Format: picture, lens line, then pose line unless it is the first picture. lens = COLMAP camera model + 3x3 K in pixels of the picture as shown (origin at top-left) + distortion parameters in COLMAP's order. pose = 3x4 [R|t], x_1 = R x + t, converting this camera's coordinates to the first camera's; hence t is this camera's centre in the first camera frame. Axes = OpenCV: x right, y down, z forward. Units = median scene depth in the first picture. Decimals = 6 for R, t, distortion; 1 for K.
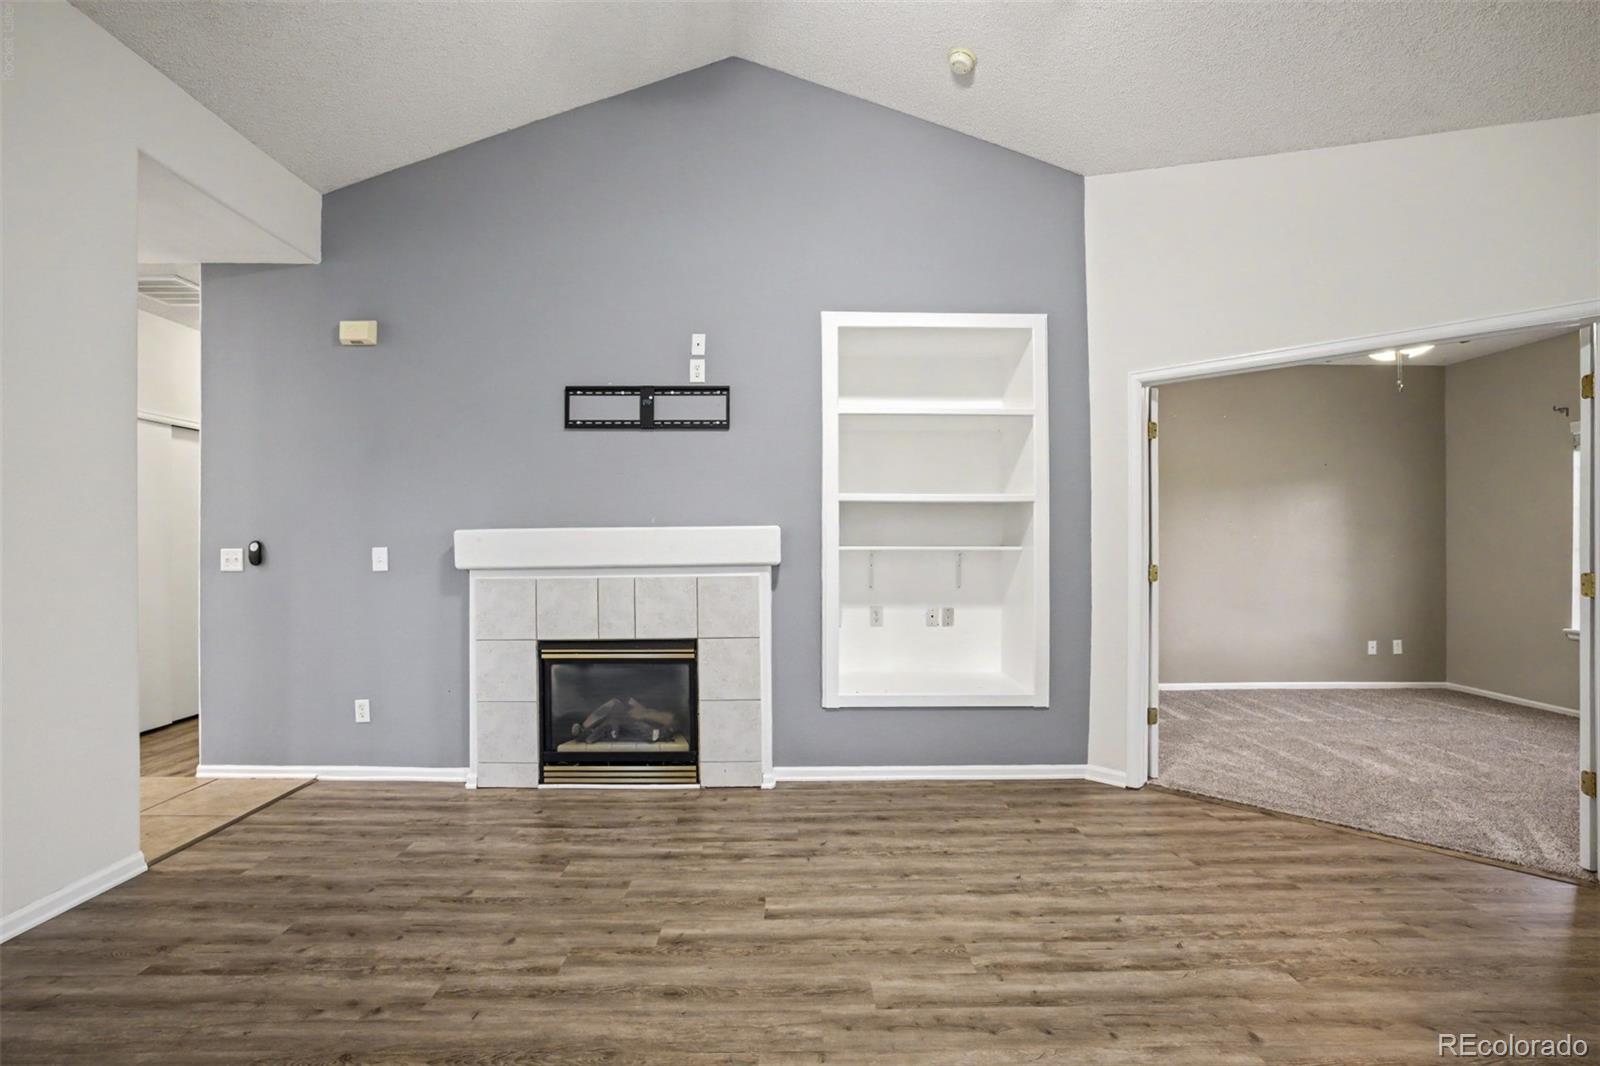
lens RADIAL K [[692.3, 0, 794.6], [0, 692.3, 540.9], [0, 0, 1]] dist [-0.045322, 0.019303]
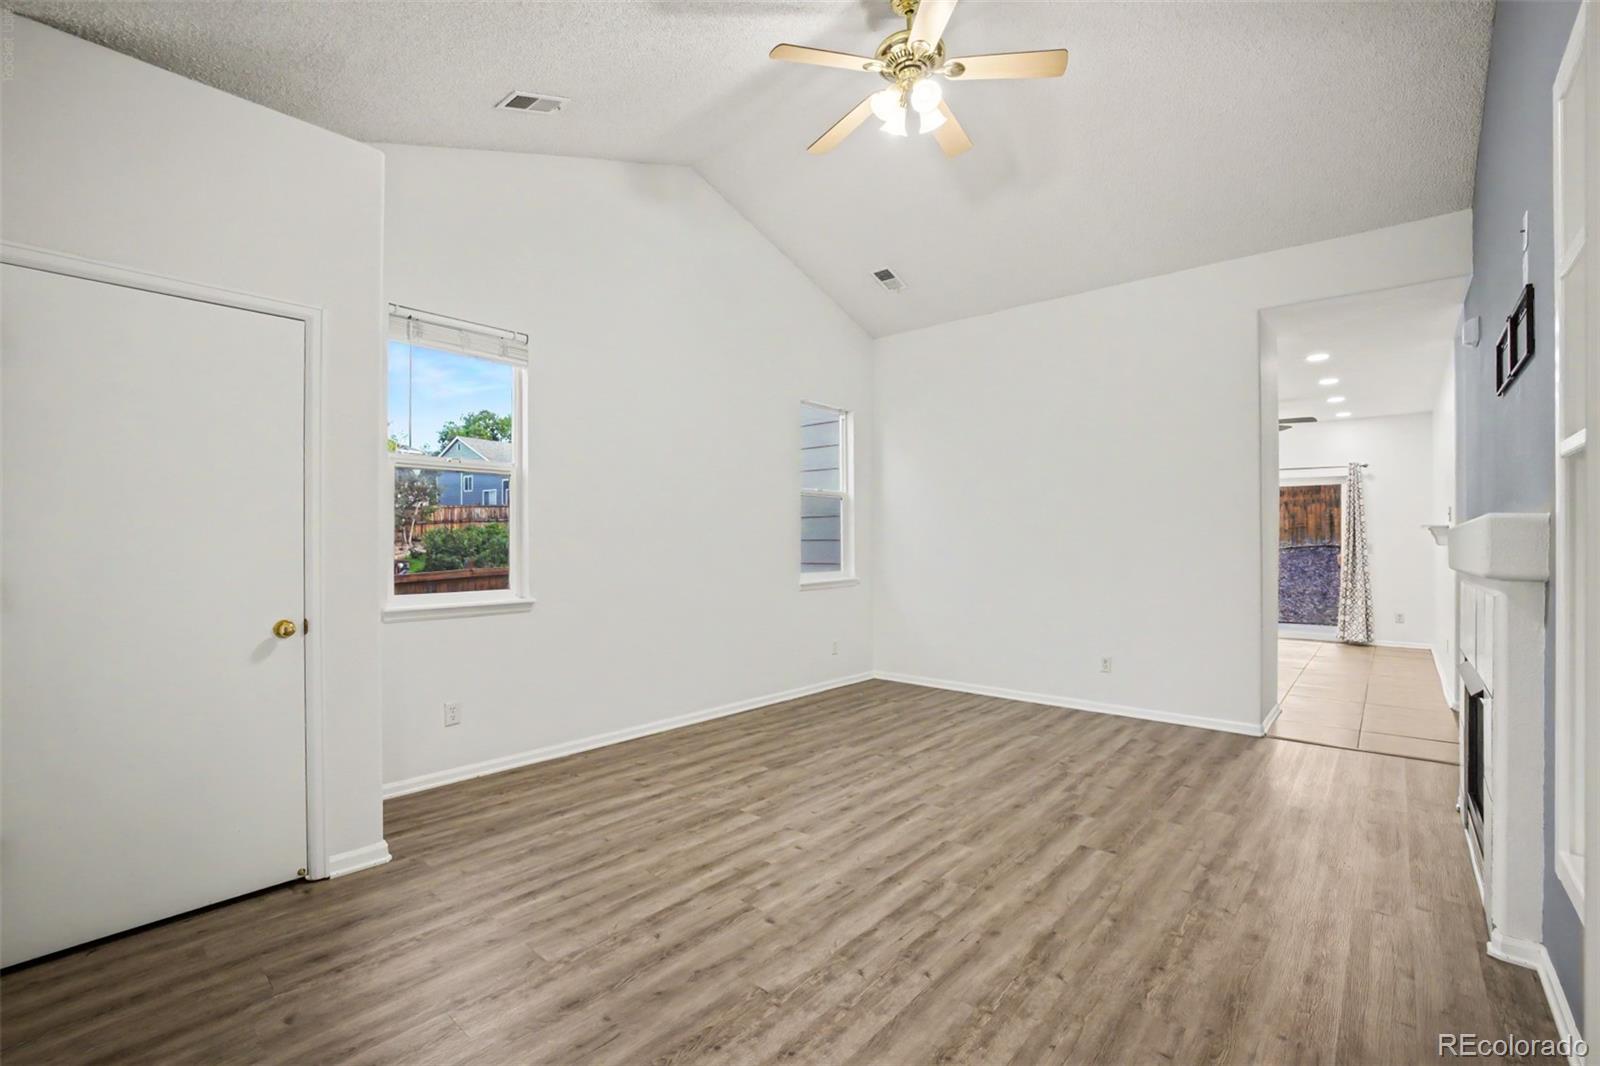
lens RADIAL K [[692.3, 0, 794.6], [0, 692.3, 540.9], [0, 0, 1]] dist [-0.045322, 0.019303]
pose [[-0.669470, -0.000818, -0.742839, 0.822011], [0.005433, 0.999967, -0.005997, 0.001794], [0.742820, -0.008050, -0.669443, 0.968182]]
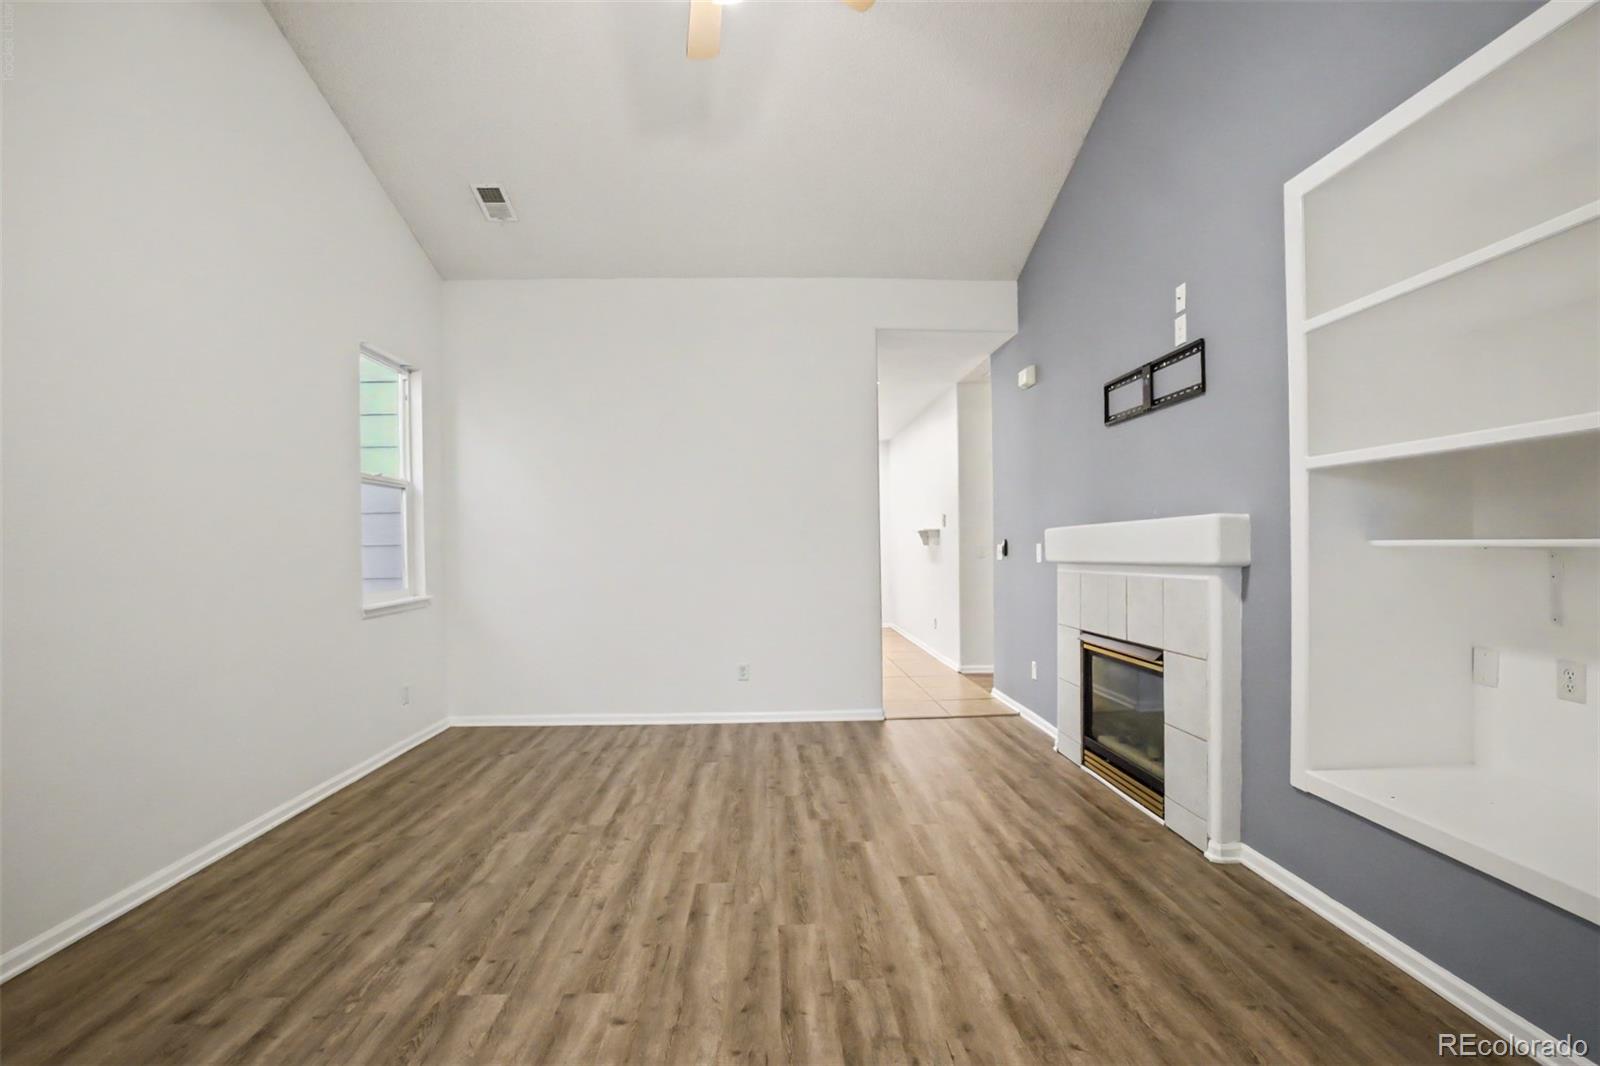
lens RADIAL K [[711.7, 0, 782.7], [0, 711.7, 544.9], [0, 0, 1]] dist [-0.050705, 0.021779]
pose [[0.015534, -0.000166, -0.999879, 0.739844], [0.018590, 0.999827, 0.000123, 0.003170], [0.999707, -0.018589, 0.015535, 0.536036]]
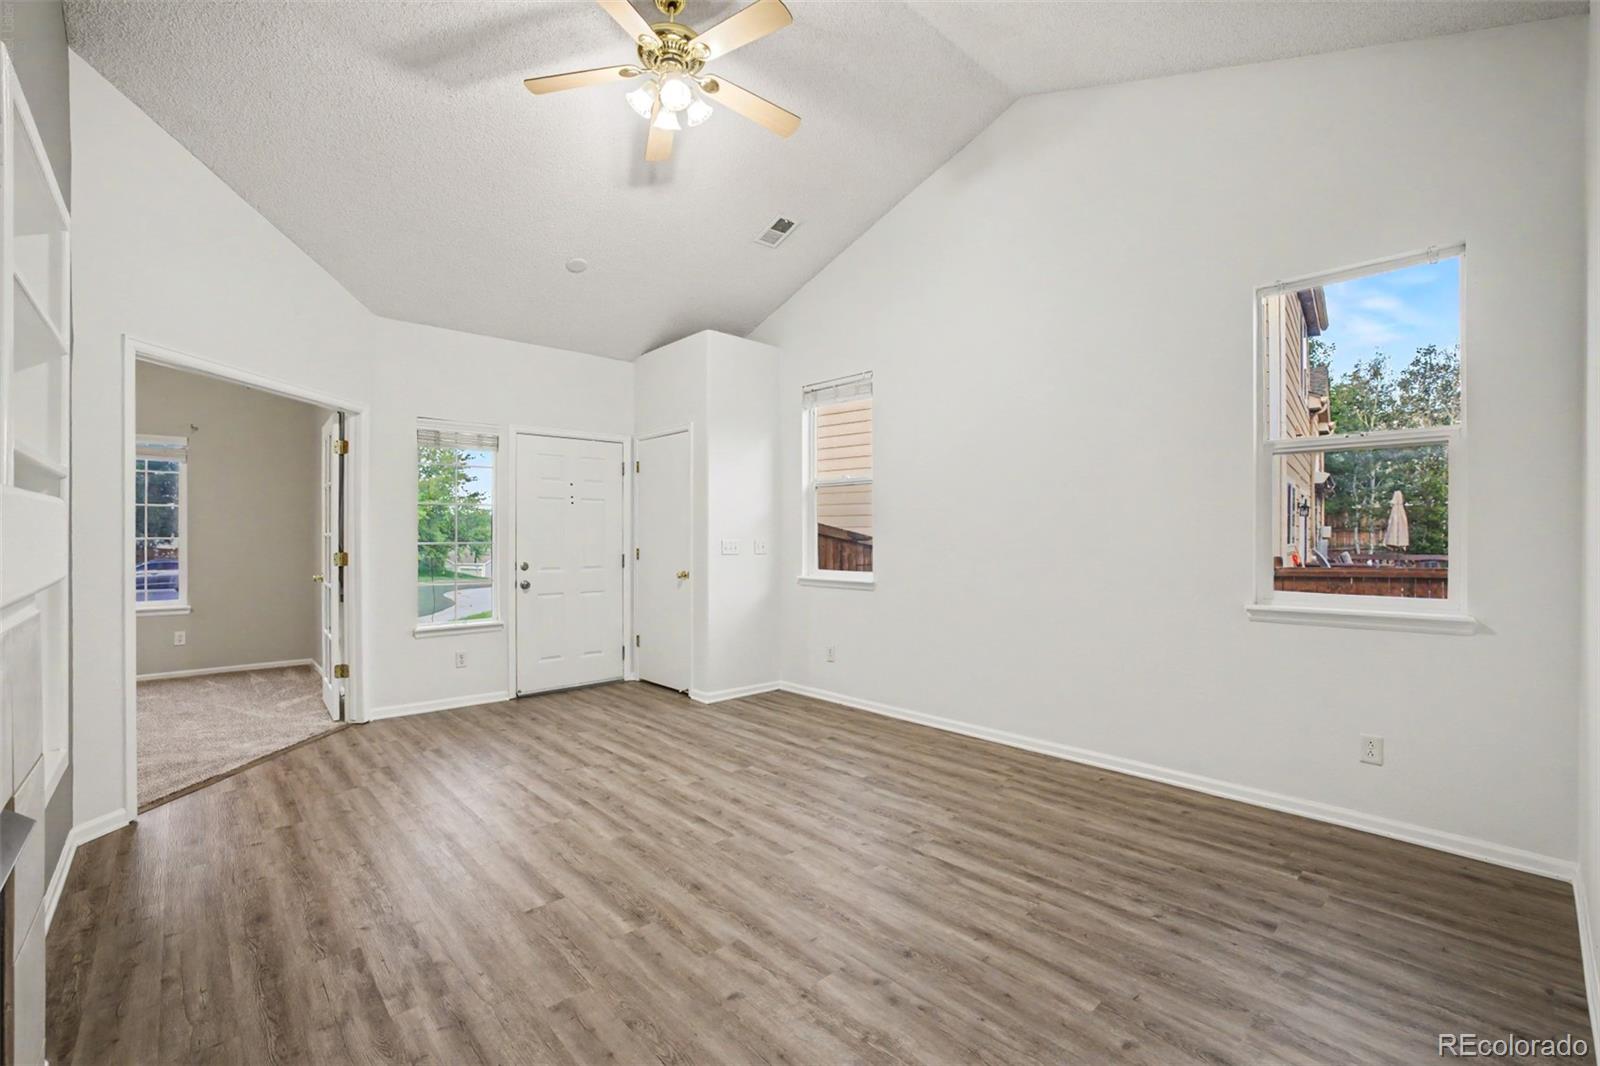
lens RADIAL K [[692.3, 0, 794.6], [0, 692.3, 540.9], [0, 0, 1]] dist [-0.045322, 0.019303]
pose [[-0.669251, -0.005025, 0.743020, -0.699031], [-0.003924, 0.999987, 0.003228, 0.003810], [-0.743026, -0.000755, -0.669262, 0.958460]]
